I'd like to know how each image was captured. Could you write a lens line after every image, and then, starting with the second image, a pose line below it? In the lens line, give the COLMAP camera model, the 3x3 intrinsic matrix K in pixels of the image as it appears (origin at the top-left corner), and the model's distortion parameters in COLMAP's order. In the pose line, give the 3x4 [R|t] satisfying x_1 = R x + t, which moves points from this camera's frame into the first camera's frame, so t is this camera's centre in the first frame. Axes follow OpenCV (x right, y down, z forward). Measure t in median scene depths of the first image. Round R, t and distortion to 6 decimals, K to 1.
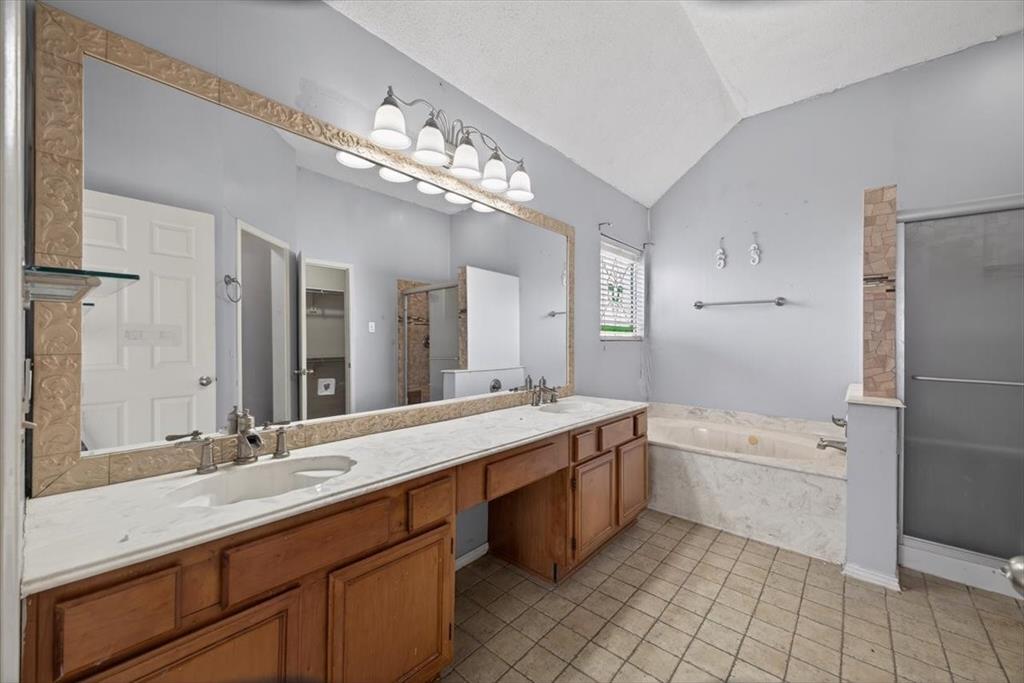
lens RADIAL K [[401.5, 0, 513.2], [0, 401.5, 338.6], [0, 0, 1]] dist [0.000339, -0.000625]
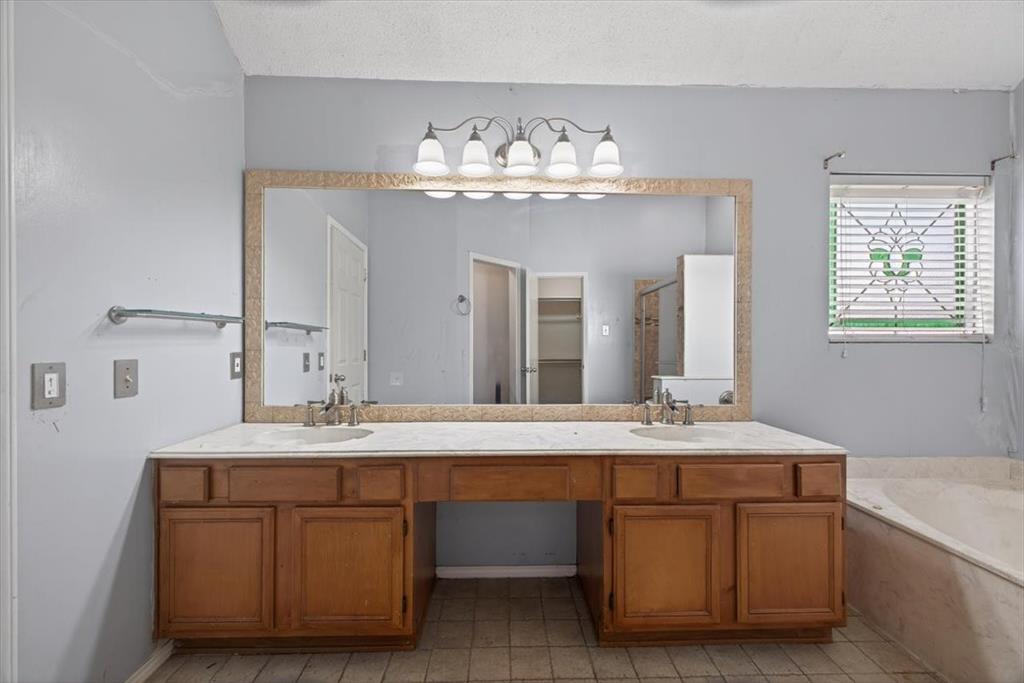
lens RADIAL K [[401.5, 0, 512.9], [0, 401.5, 344.0], [0, 0, 1]] dist [0.000339, -0.000625]
pose [[0.672263, -0.001398, -0.740311, 0.444661], [0.005625, 0.999979, 0.003220, 0.004005], [0.740291, -0.006328, 0.672257, 0.250060]]
